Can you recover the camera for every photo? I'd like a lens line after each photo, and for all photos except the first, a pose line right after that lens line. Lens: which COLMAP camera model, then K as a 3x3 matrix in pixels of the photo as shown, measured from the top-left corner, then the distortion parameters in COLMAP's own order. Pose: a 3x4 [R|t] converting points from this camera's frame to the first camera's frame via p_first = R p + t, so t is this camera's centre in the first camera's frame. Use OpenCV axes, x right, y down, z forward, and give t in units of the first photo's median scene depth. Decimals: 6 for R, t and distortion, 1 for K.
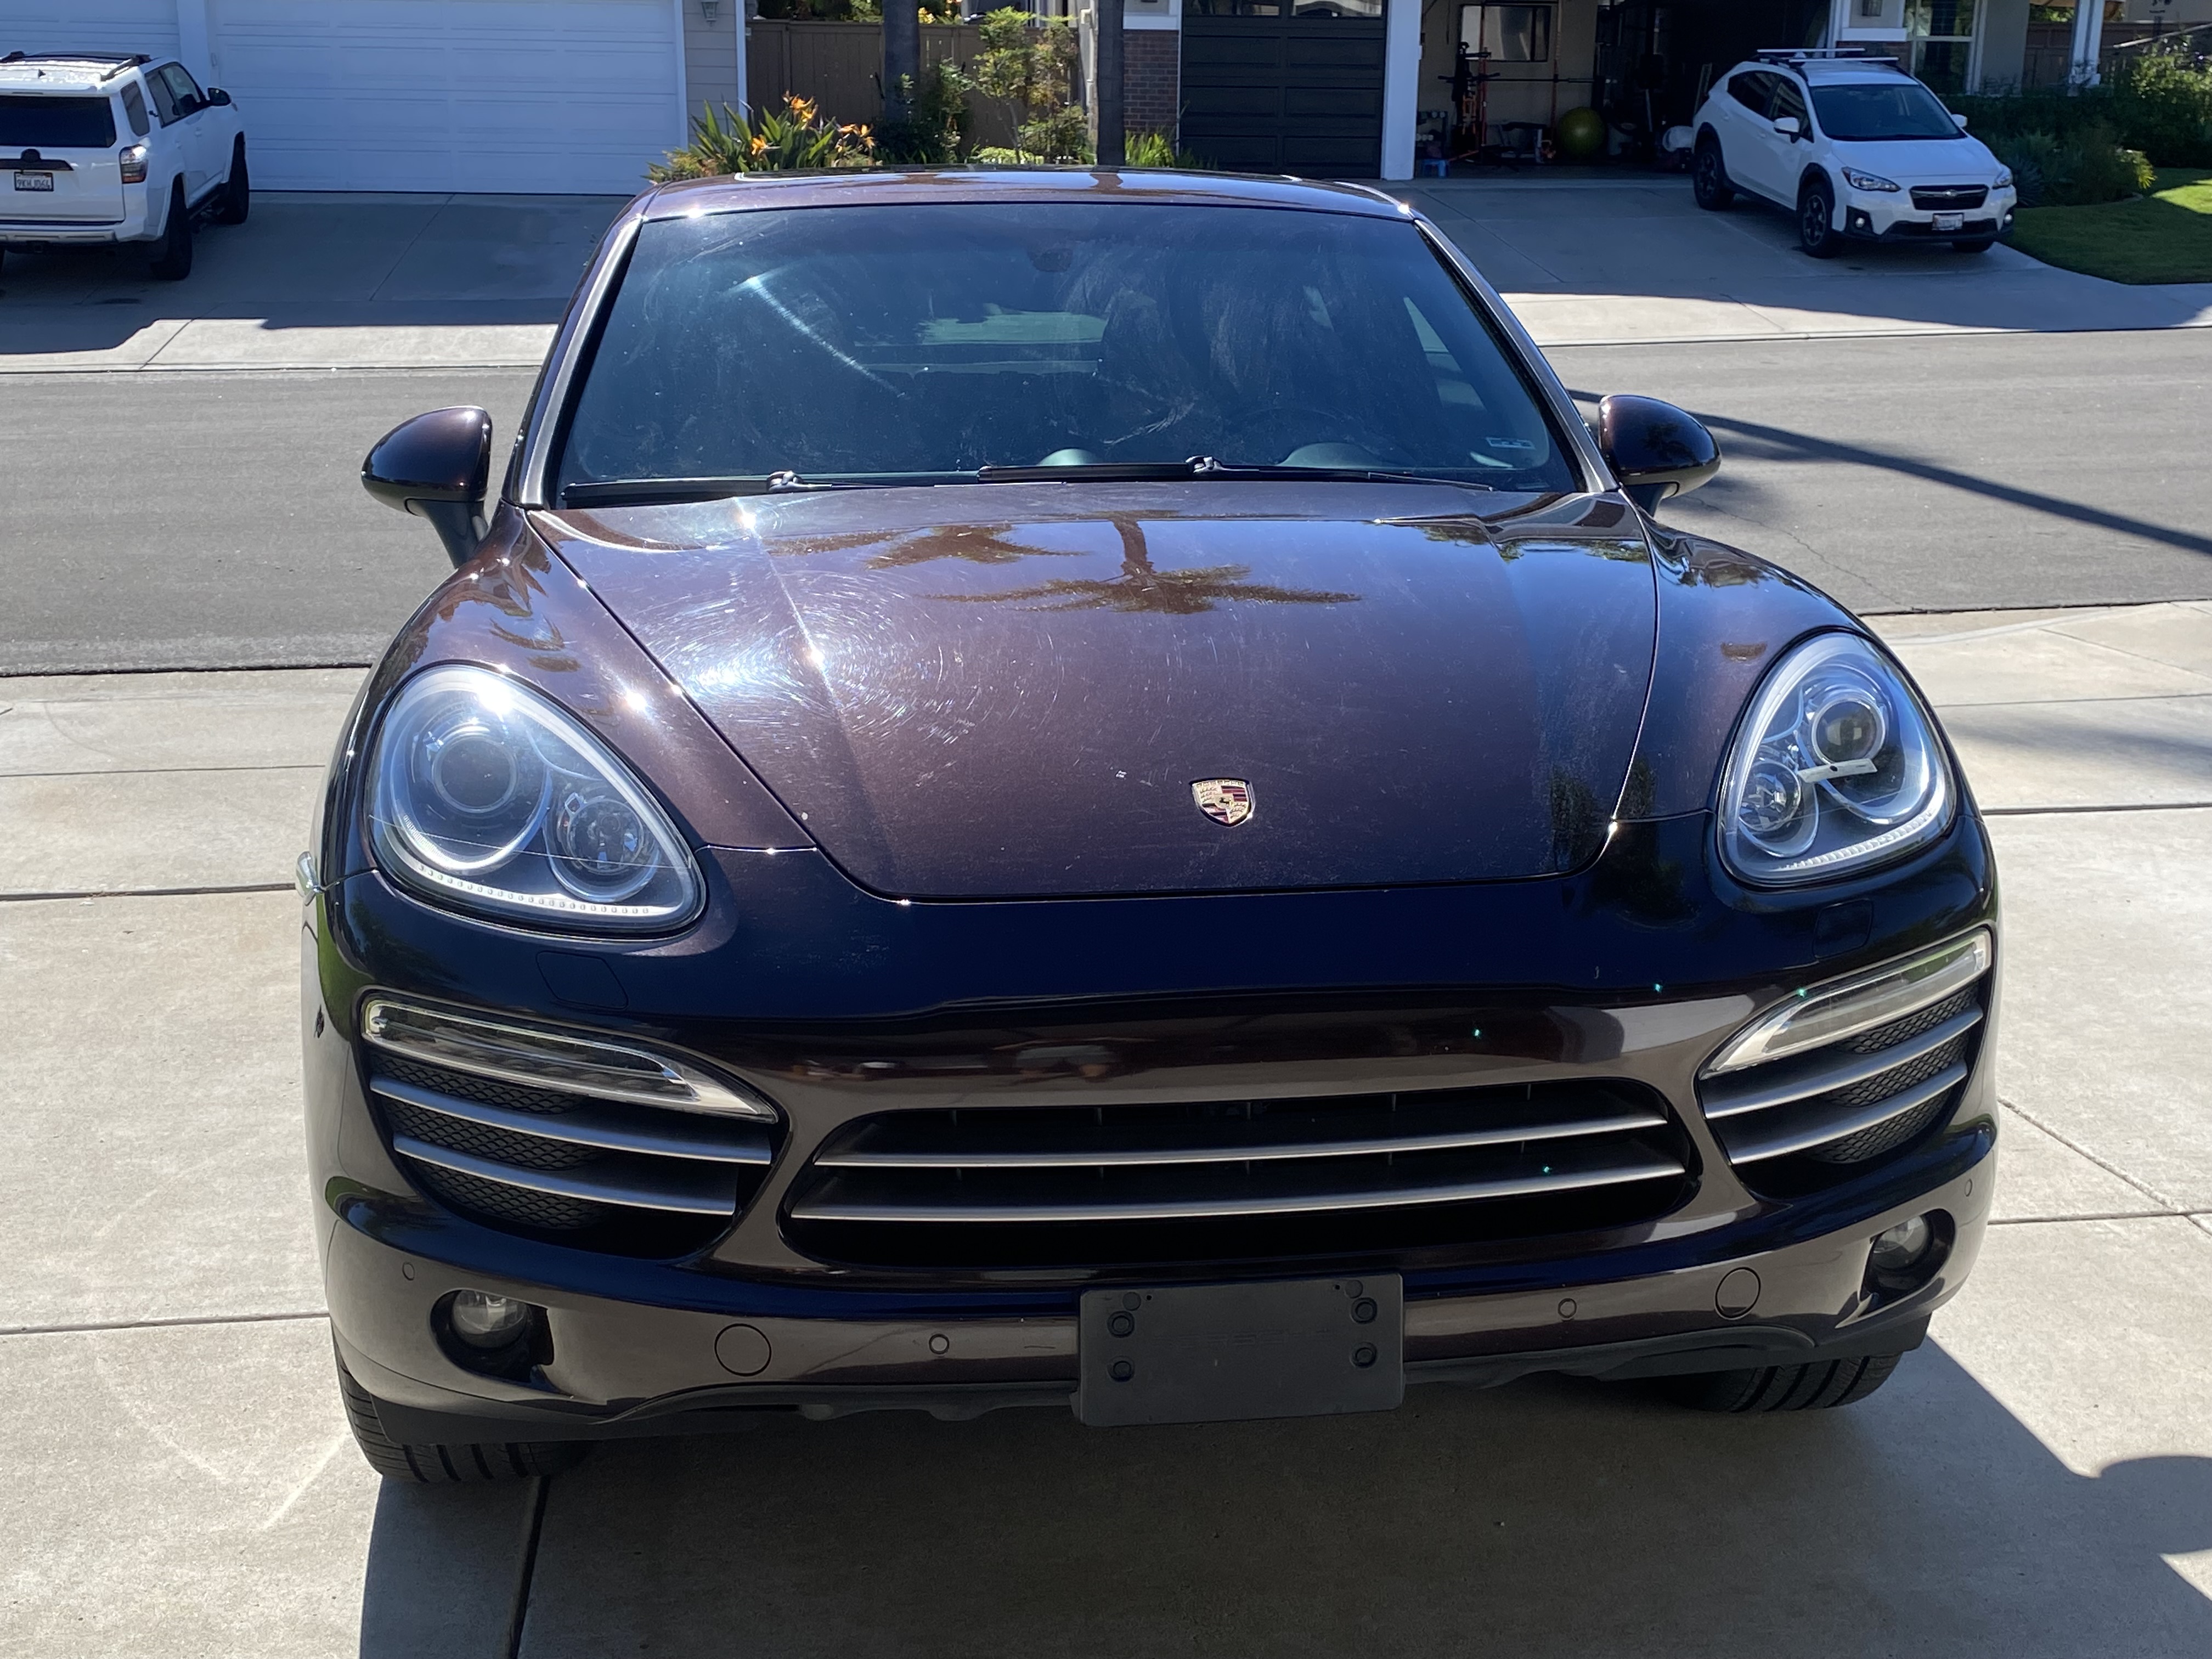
lens RADIAL K [[2525.1, 0, 1106.0], [0, 2525.1, 829.5], [0, 0, 1]] dist [0.067708, -0.512223]
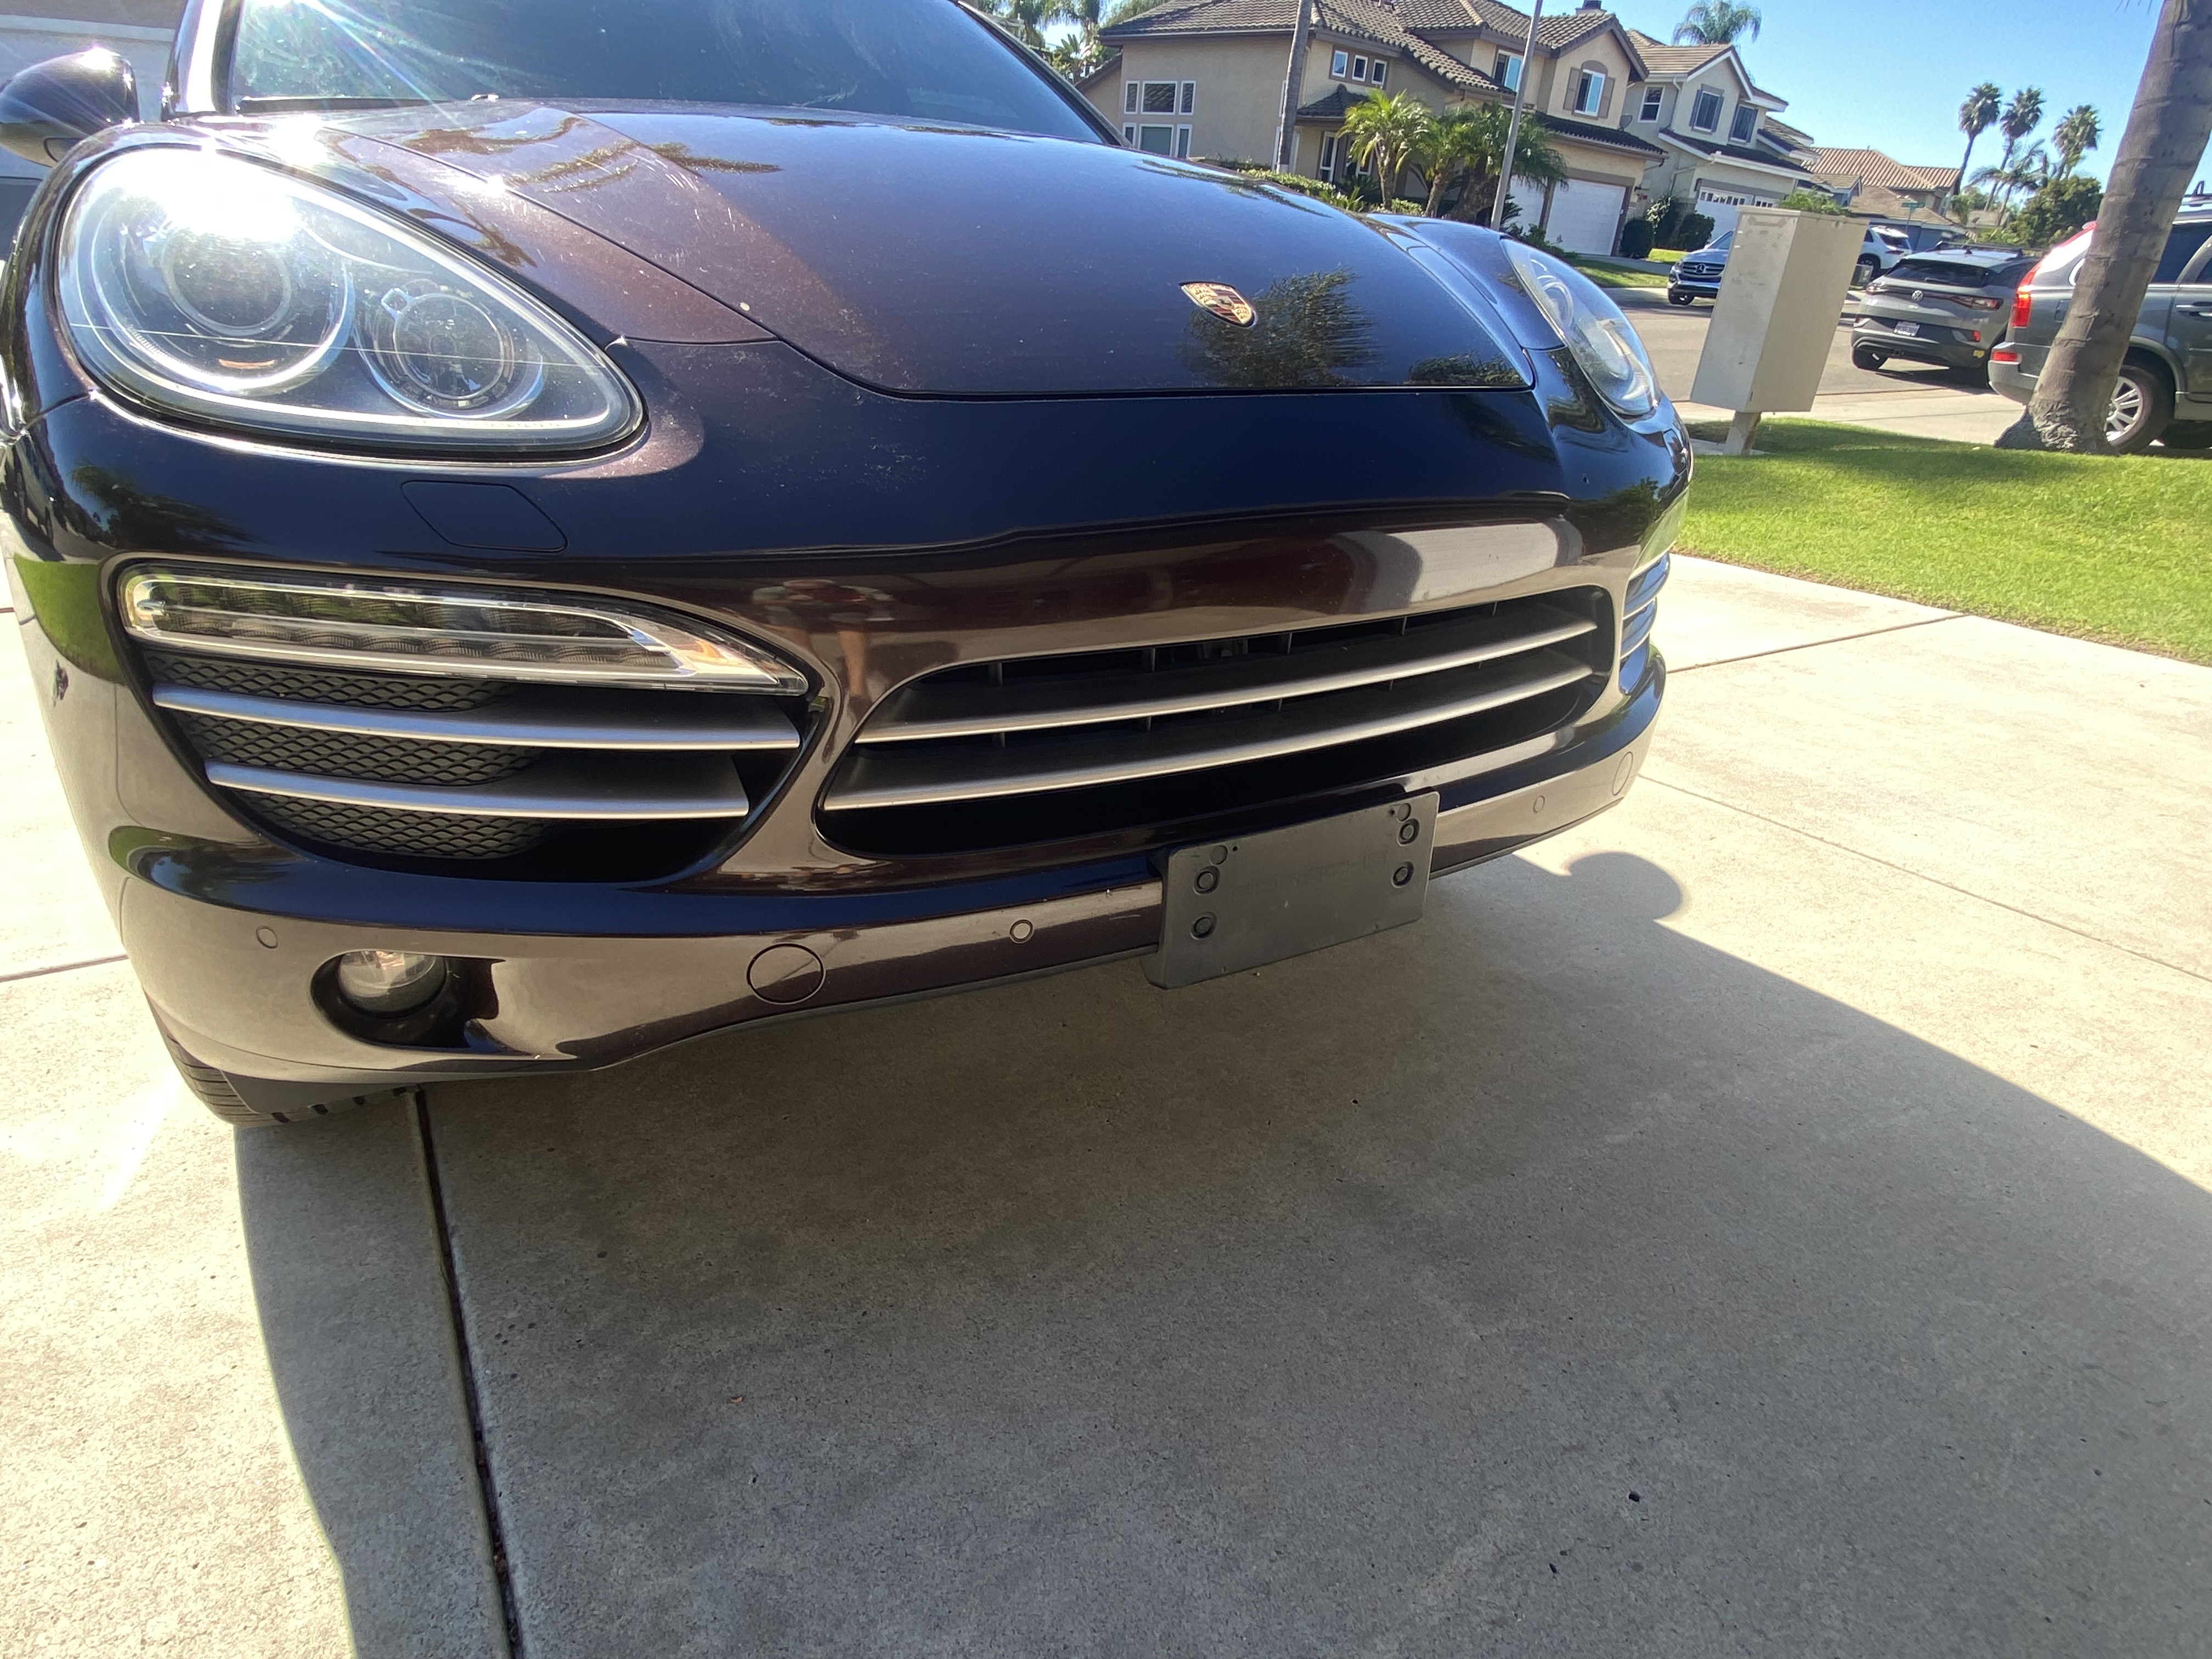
lens RADIAL K [[1234.3, 0, 1106.0], [0, 1234.3, 829.5], [0, 0, 1]] dist [-0.023771, -0.014457]
pose [[0.910651, -0.128712, 0.392616, -0.184901], [0.037988, 0.972297, 0.230640, 0.068776], [-0.411426, -0.195118, 0.890313, 0.578612]]
